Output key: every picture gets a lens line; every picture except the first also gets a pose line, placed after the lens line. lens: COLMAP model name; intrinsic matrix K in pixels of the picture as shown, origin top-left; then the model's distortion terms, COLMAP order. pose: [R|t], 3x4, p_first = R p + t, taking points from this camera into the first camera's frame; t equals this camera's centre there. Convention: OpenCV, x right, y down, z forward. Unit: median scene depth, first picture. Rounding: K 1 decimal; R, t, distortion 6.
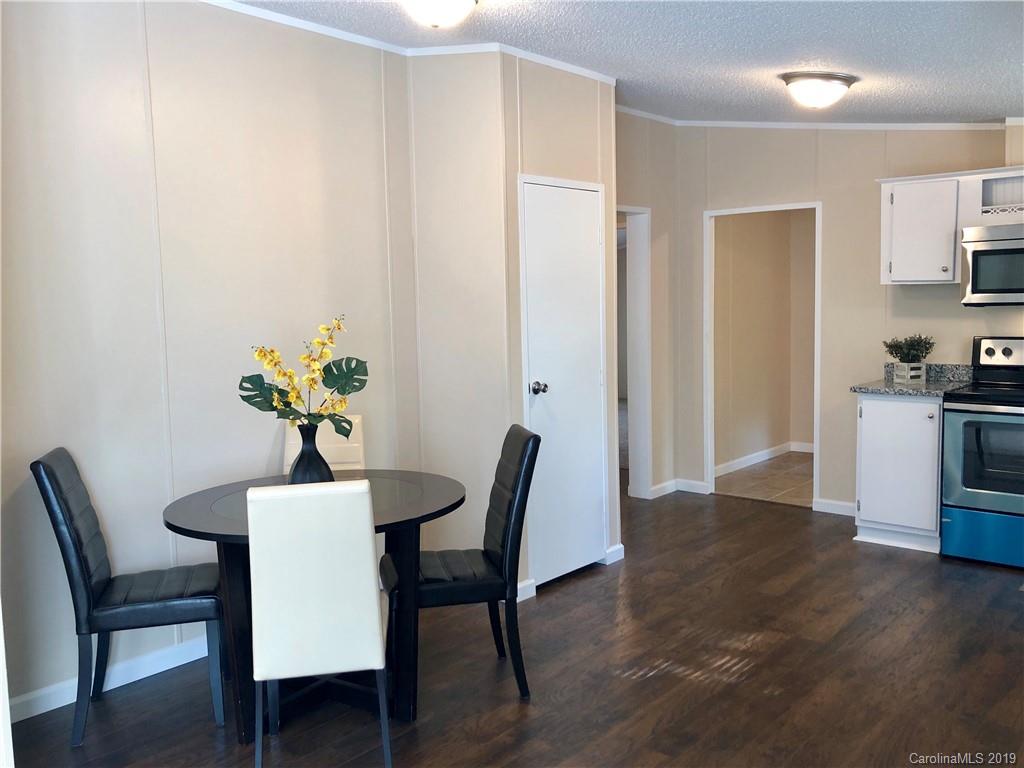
lens RADIAL K [[904.4, 0, 512.0], [0, 904.4, 384.0], [0, 0, 1]] dist [0.007891, 0.001784]
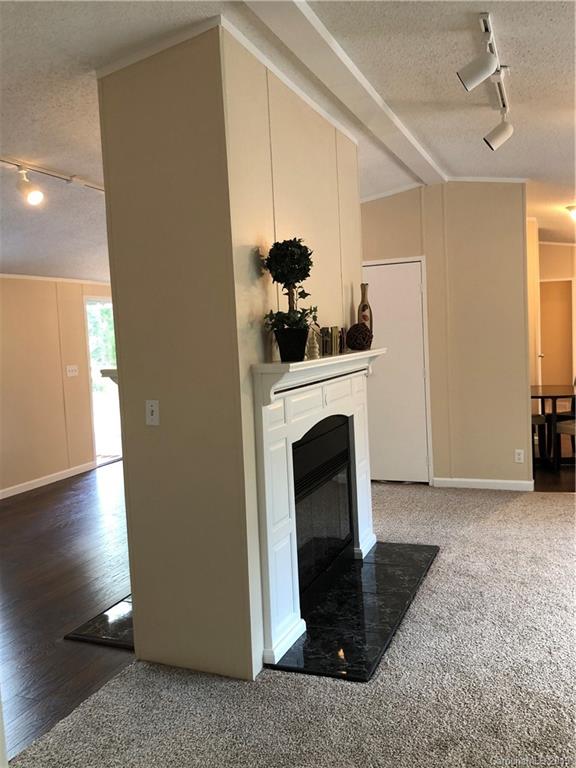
lens RADIAL K [[661.9, 0, 288.0], [0, 661.9, 384.0], [0, 0, 1]] dist [0.029990, -0.000789]
pose [[0.944602, -0.049446, 0.324473, -1.051068], [0.056026, 0.998369, -0.010963, 0.053850], [-0.323402, 0.028534, 0.945831, -0.418043]]
